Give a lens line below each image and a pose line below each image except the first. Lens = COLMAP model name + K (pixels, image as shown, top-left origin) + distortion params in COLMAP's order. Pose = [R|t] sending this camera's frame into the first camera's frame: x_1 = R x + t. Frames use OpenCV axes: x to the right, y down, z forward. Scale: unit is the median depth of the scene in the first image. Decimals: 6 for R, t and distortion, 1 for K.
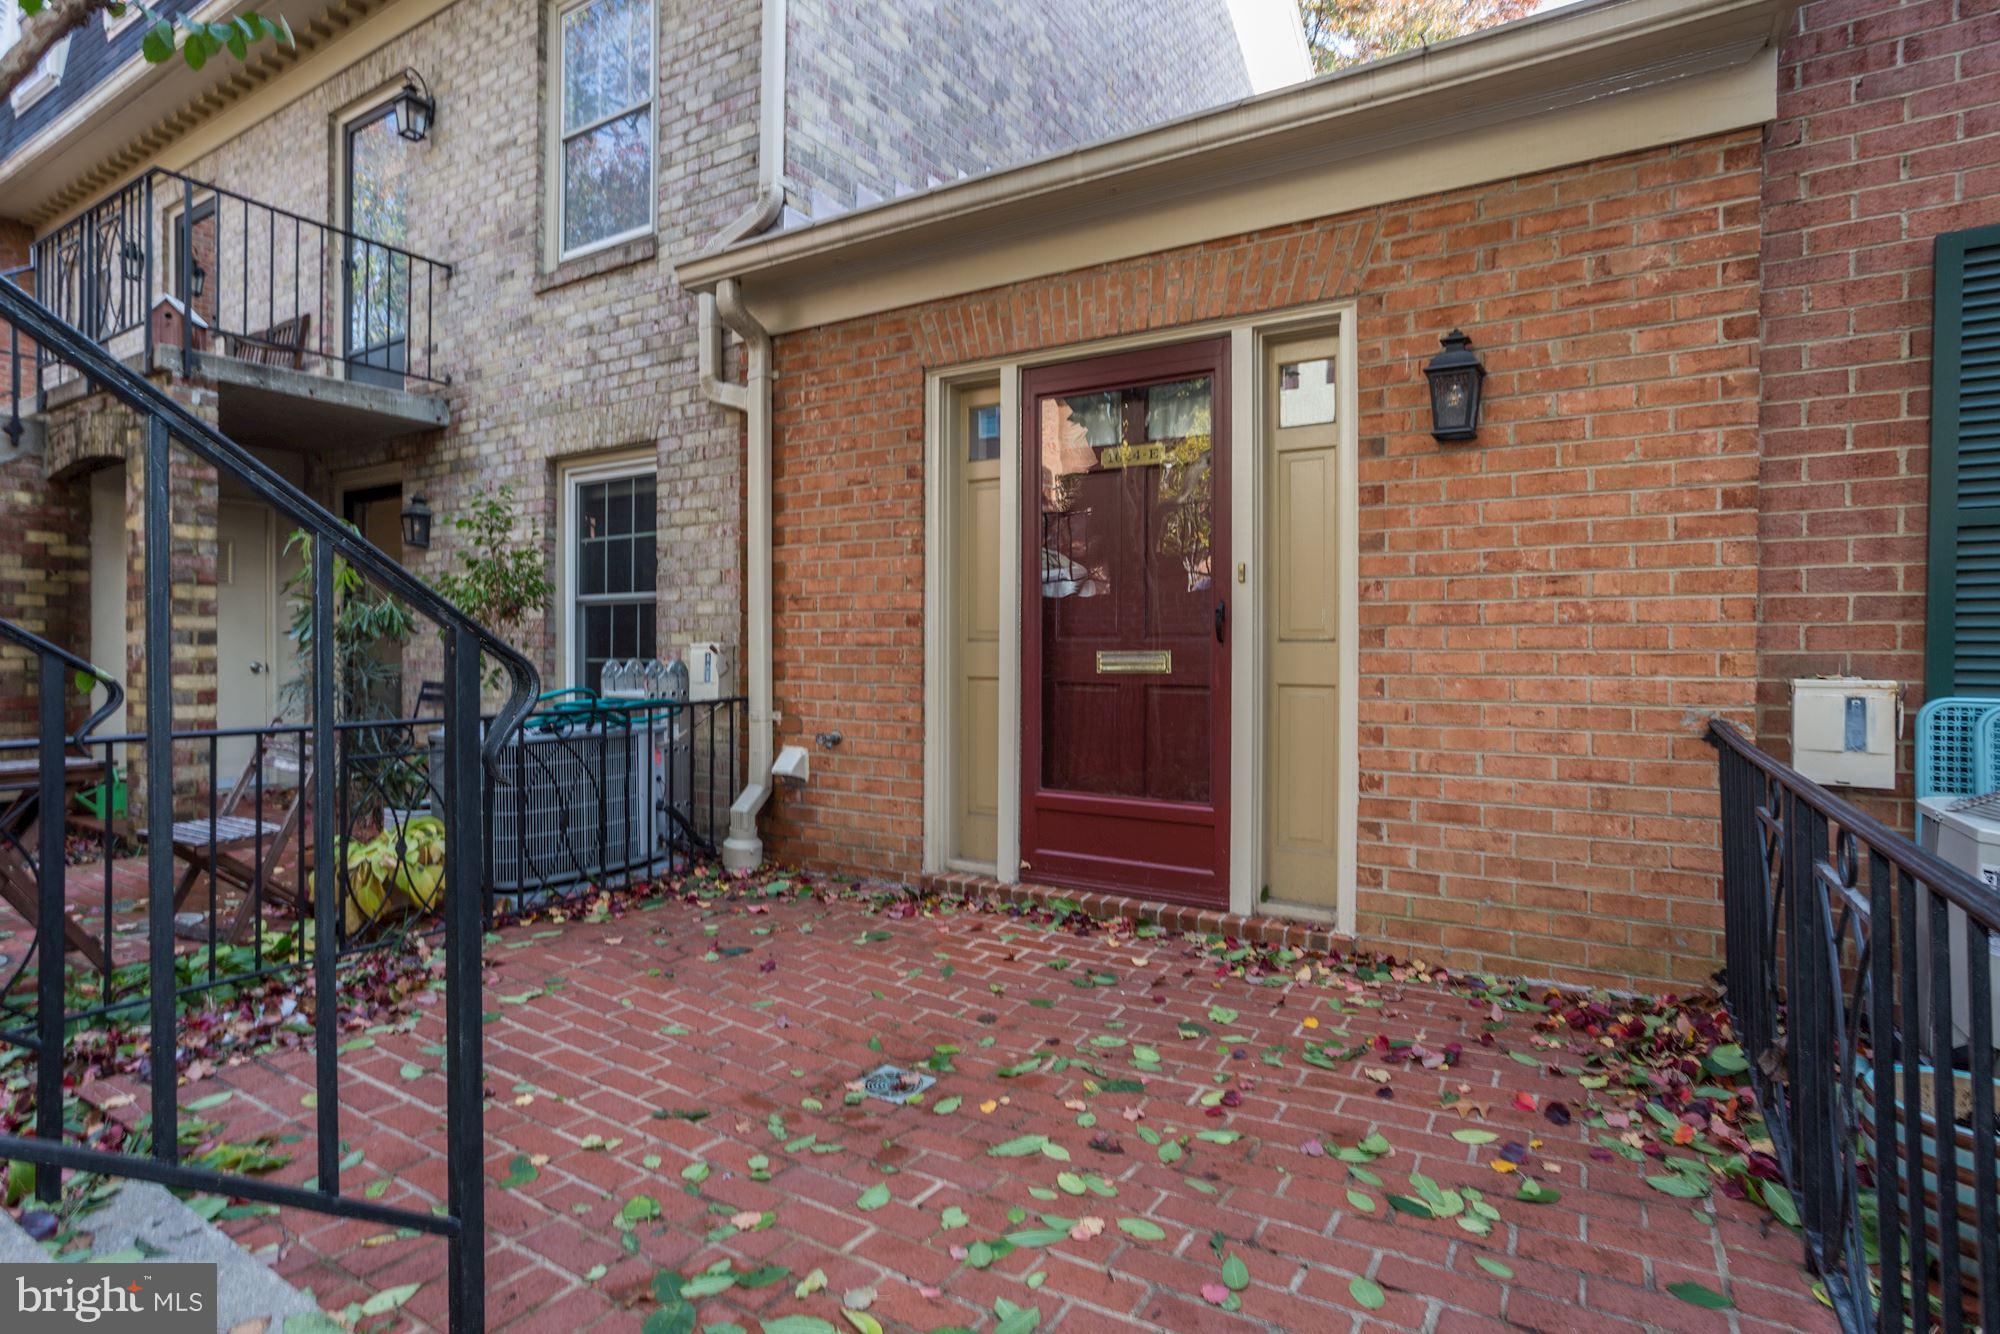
lens RADIAL K [[986.9, 0, 1040.2], [0, 986.9, 677.3], [0, 0, 1]] dist [-0.054210, 0.029136]
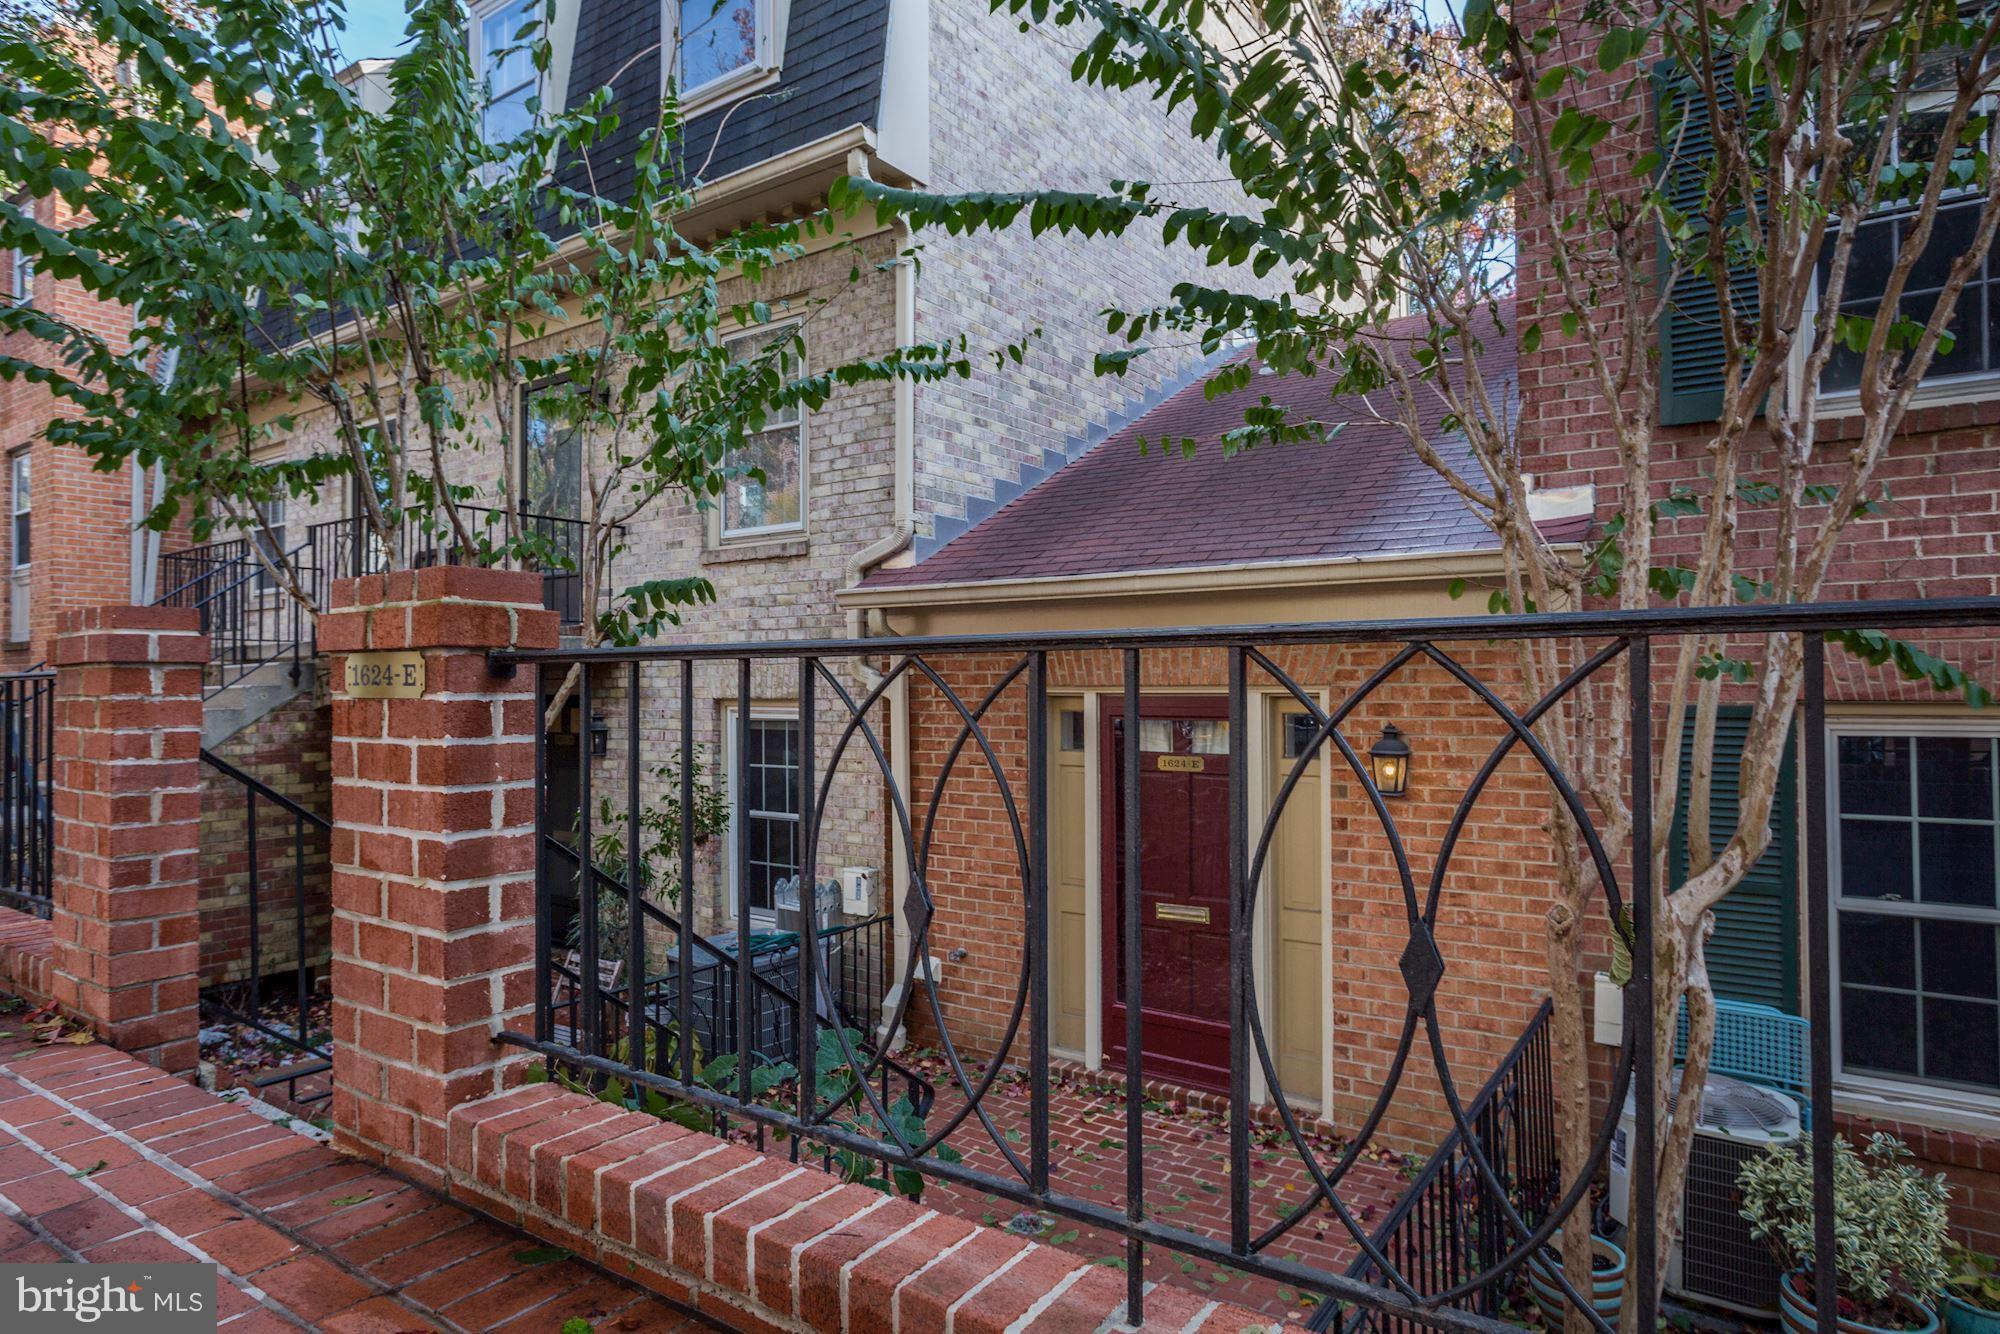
lens RADIAL K [[1205.9, 0, 1033.7], [0, 1205.9, 663.7], [0, 0, 1]] dist [-0.033037, 0.002279]
pose [[0.997478, -0.011490, -0.070047, 0.007641], [0.009832, 0.999665, -0.023962, -0.303279], [0.070299, 0.023212, 0.997256, -0.656599]]
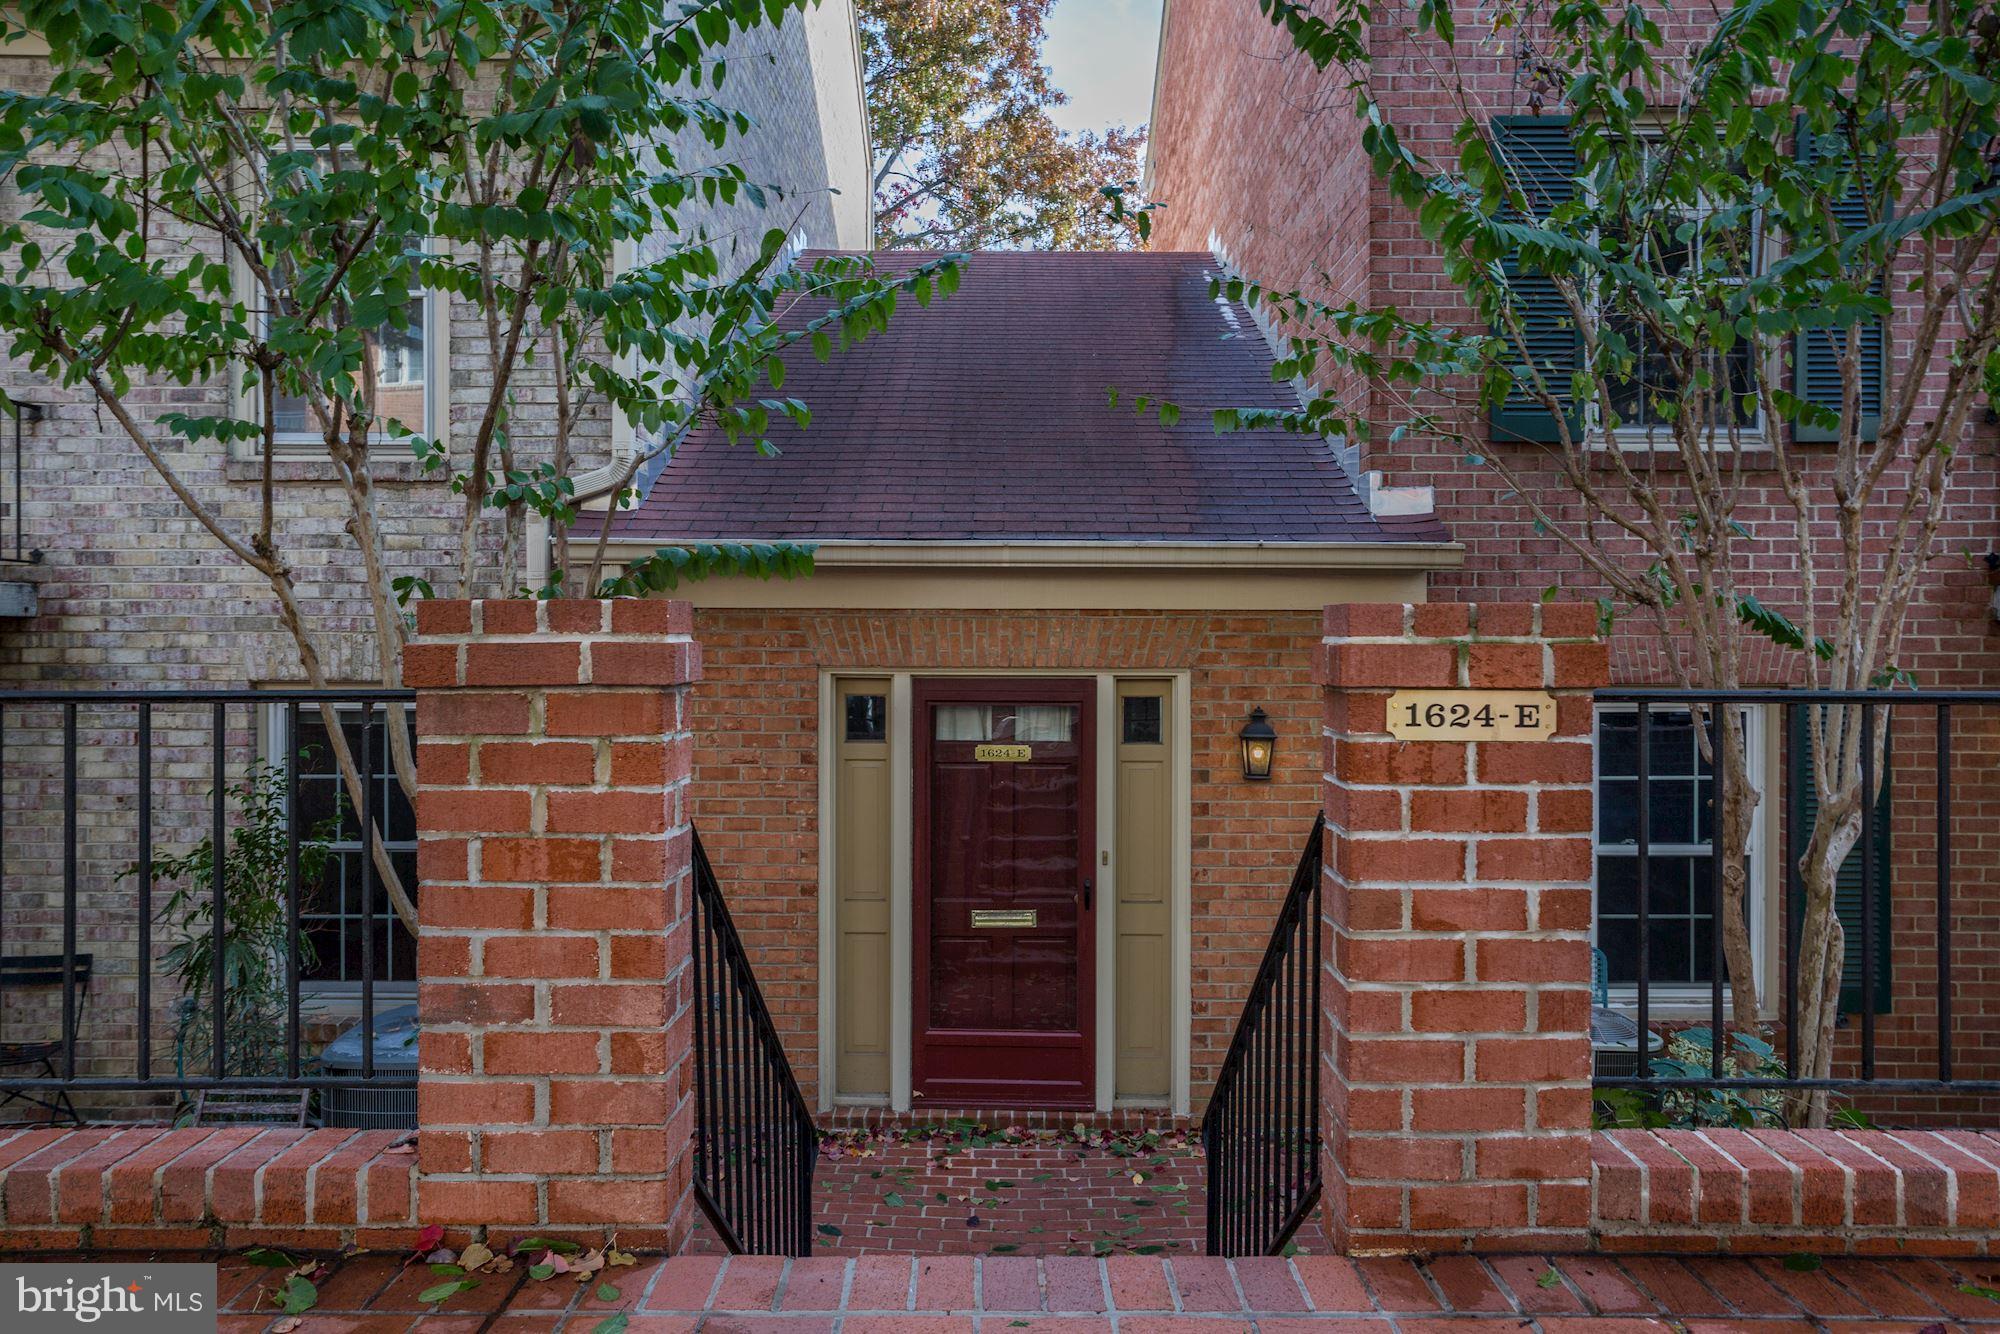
lens RADIAL K [[1474.4, 0, 1021.6], [0, 1474.4, 633.0], [0, 0, 1]] dist [-0.012022, 0.017934]
pose [[0.850042, -0.002256, 0.526710, -0.806304], [0.003256, 0.999994, -0.000972, -0.348277], [-0.526705, 0.002541, 0.850044, -0.555758]]
